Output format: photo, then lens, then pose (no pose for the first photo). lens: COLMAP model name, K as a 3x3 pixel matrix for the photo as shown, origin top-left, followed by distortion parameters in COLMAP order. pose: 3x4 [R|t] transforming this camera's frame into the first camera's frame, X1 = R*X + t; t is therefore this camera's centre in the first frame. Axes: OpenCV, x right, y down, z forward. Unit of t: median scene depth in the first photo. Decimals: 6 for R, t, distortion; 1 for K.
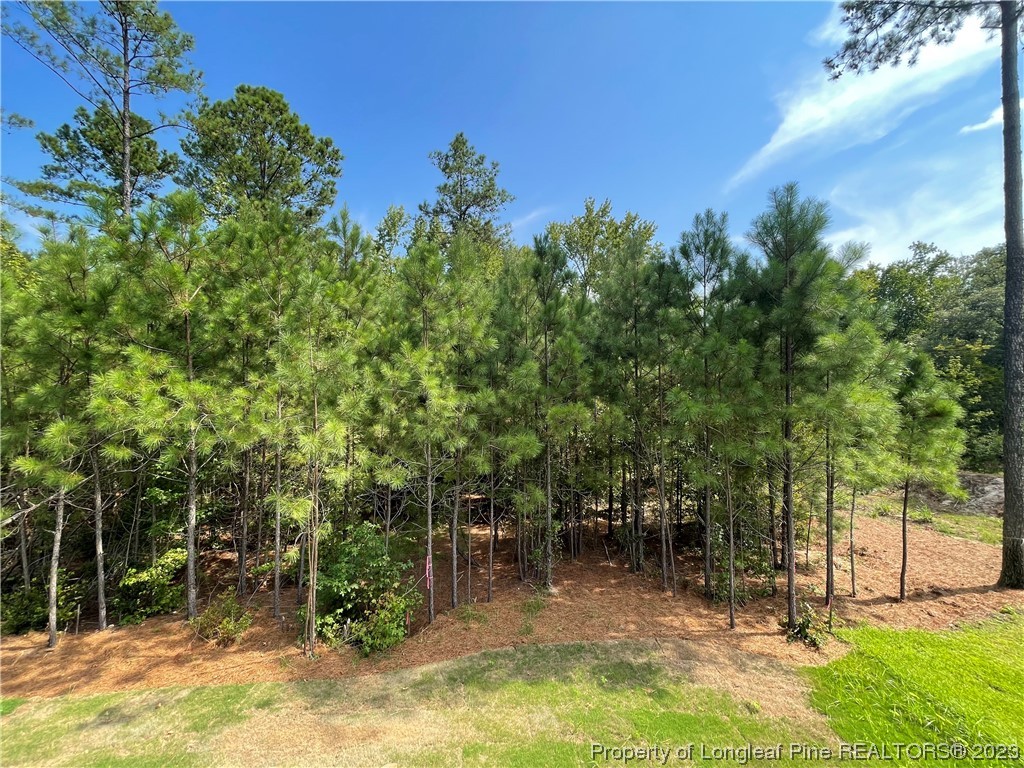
lens RADIAL K [[412.9, 0, 509.8], [0, 412.9, 382.7], [0, 0, 1]] dist [-0.001810, -0.000826]
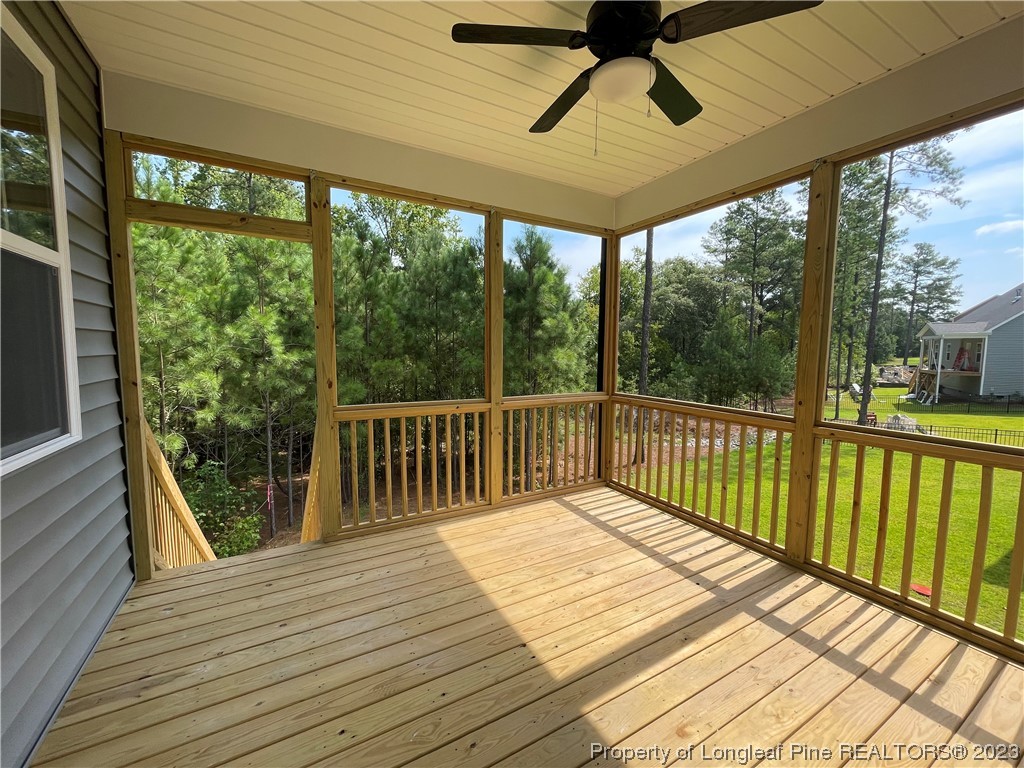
lens RADIAL K [[412.9, 0, 511.9], [0, 412.9, 384.2], [0, 0, 1]] dist [-0.001810, -0.000826]
pose [[0.887688, -0.021760, 0.459931, -0.108092], [-0.022029, 0.995732, 0.089626, 0.001395], [-0.459918, -0.089692, 0.883420, -0.346266]]
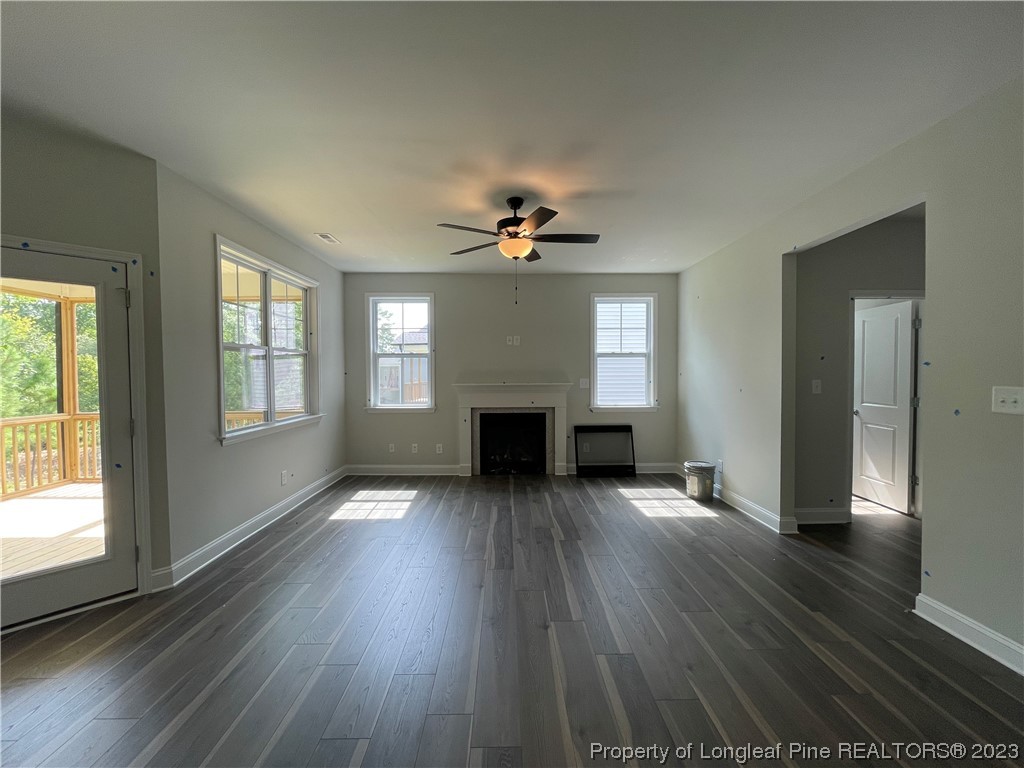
lens RADIAL K [[412.9, 0, 511.6], [0, 412.9, 381.5], [0, 0, 1]] dist [-0.001810, -0.000826]
pose [[0.019967, -0.007543, 0.999772, -0.400208], [-0.002645, 0.999968, 0.007597, -0.005072], [-0.999797, -0.002796, 0.019947, -0.660006]]
